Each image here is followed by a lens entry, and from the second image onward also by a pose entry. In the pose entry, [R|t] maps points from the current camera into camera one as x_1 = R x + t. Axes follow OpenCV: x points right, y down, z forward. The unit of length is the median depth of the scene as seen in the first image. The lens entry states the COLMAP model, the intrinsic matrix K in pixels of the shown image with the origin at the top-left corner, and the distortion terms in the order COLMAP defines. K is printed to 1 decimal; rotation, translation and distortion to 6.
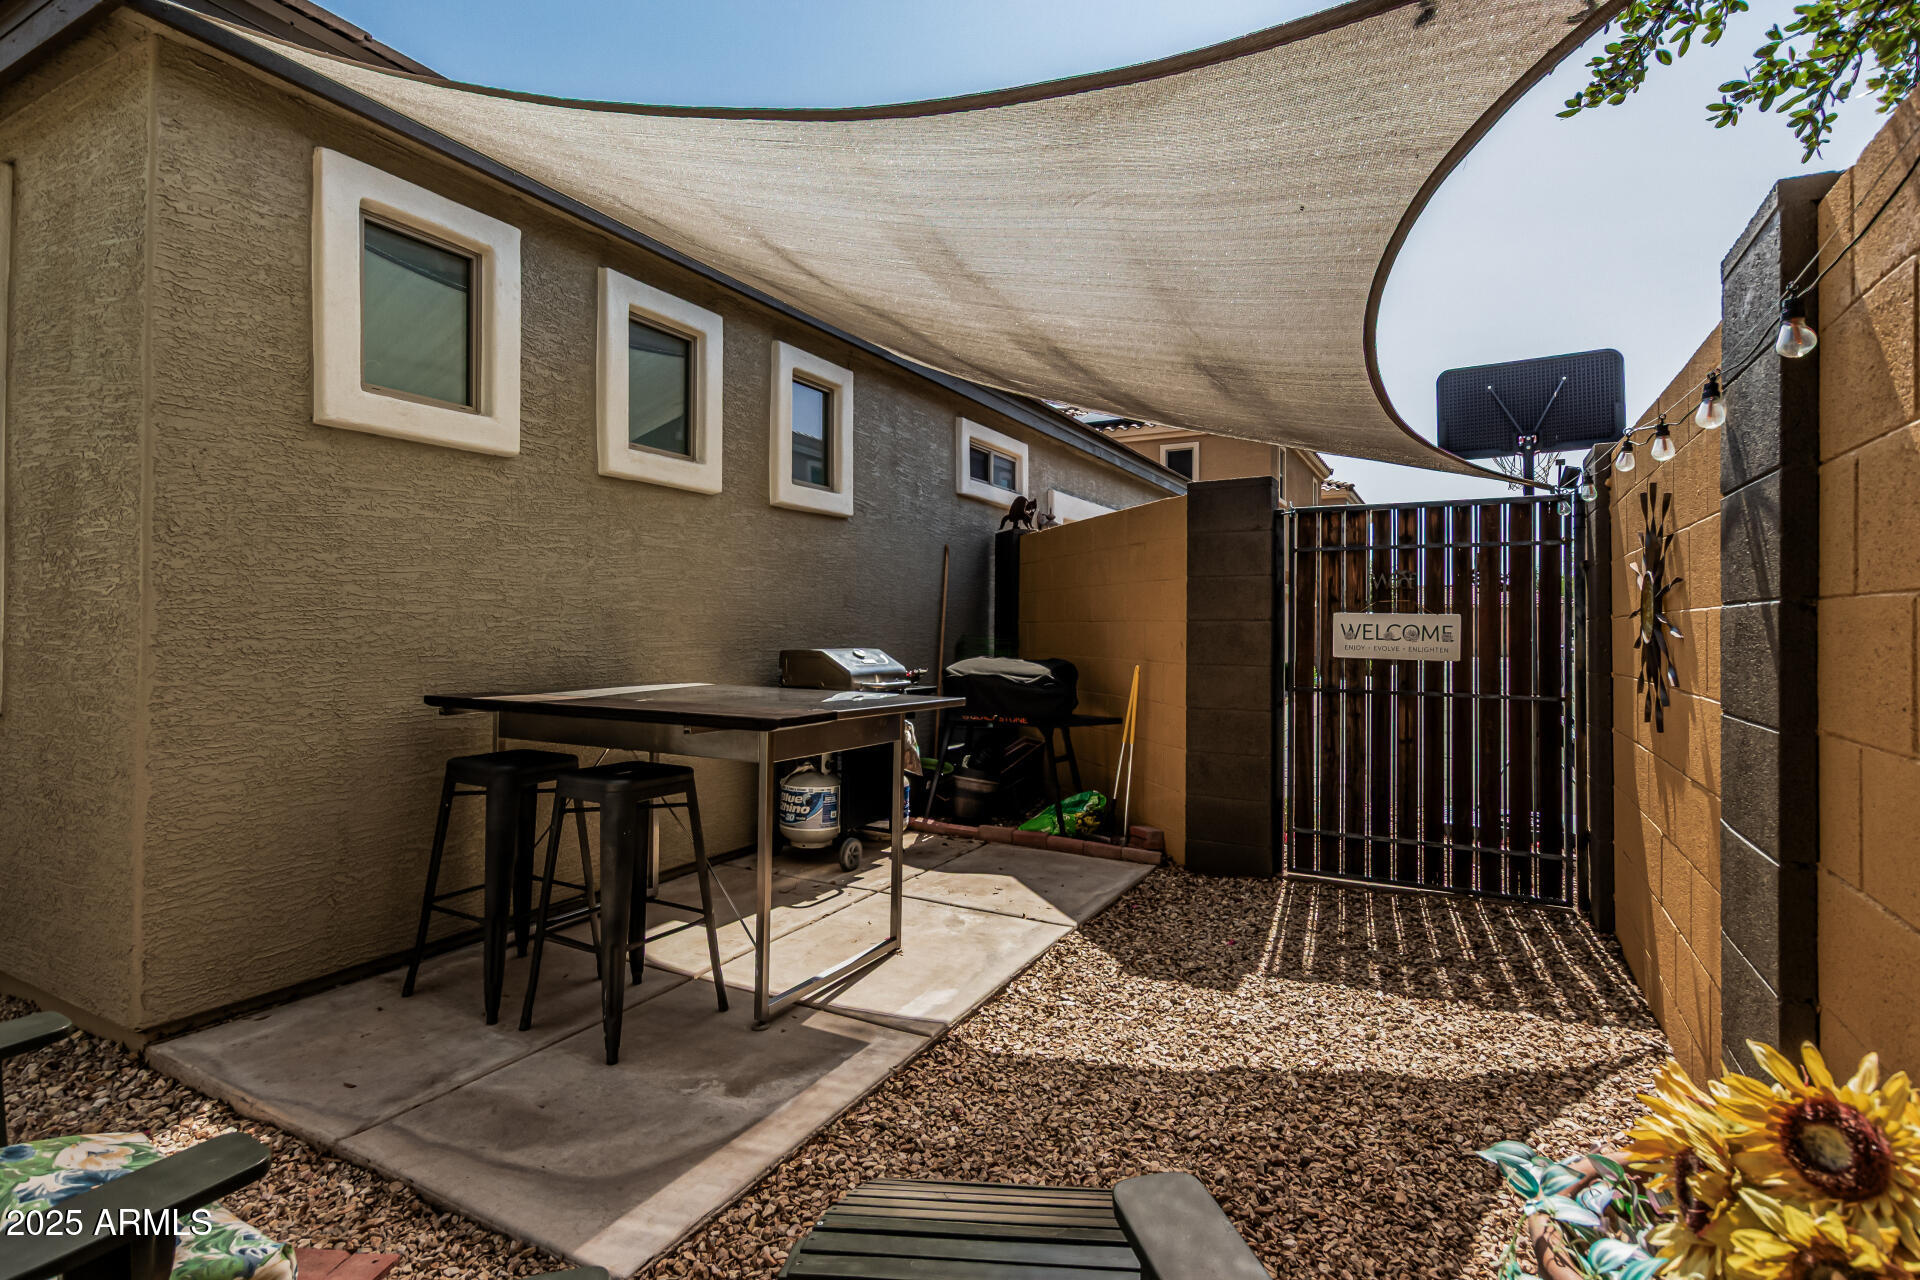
lens RADIAL K [[921.9, 0, 960.6], [0, 921.9, 622.8], [0, 0, 1]] dist [0.000329, -0.000018]
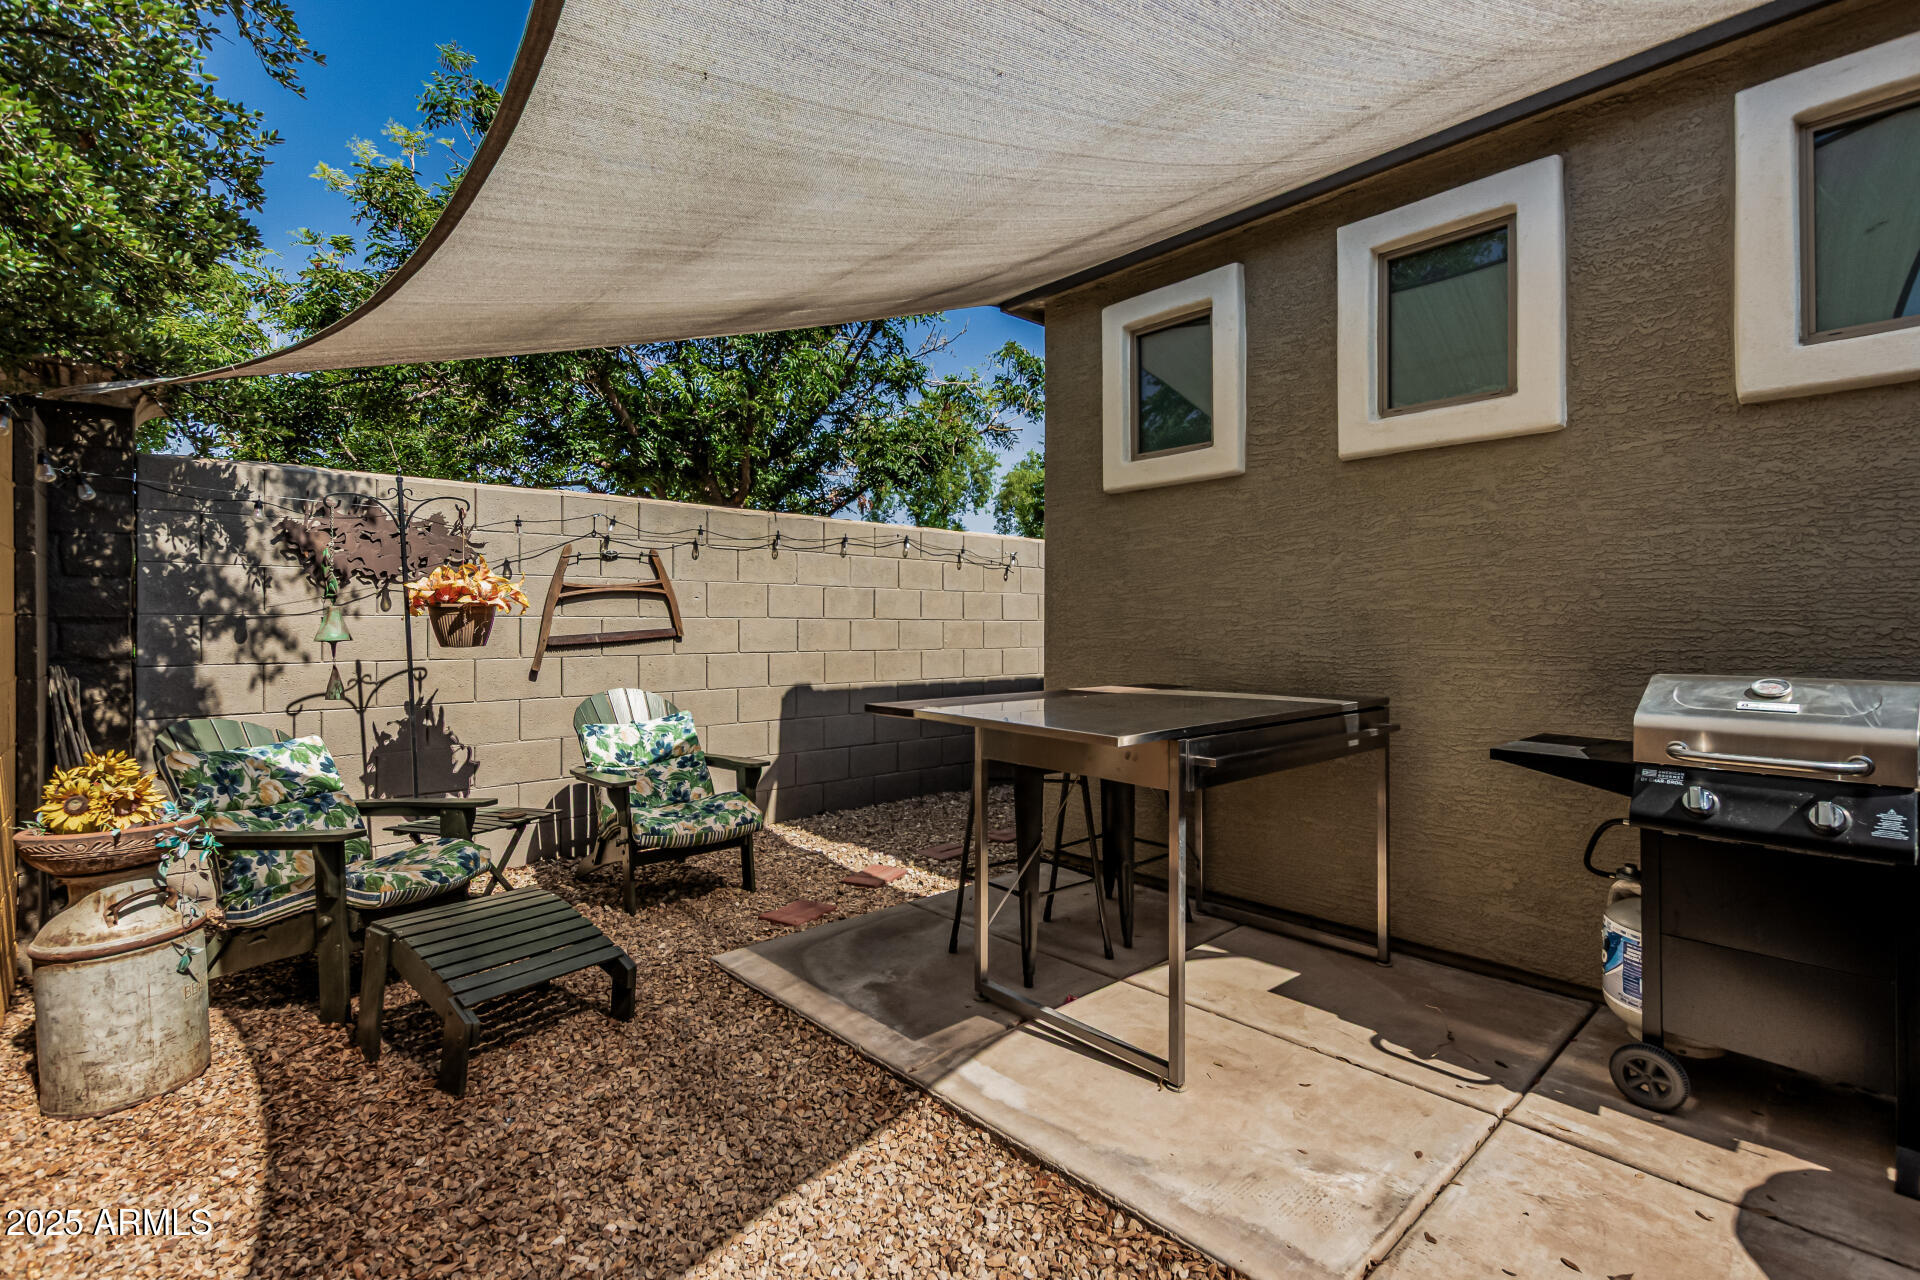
lens RADIAL K [[874.5, 0, 959.6], [0, 874.5, 638.1], [0, 0, 1]] dist [-0.001271, 0.000010]
pose [[-0.330984, -0.003673, -0.943629, 0.573118], [-0.006037, 0.999980, -0.001775, 0.016633], [0.943617, 0.005109, -0.331000, 0.998612]]
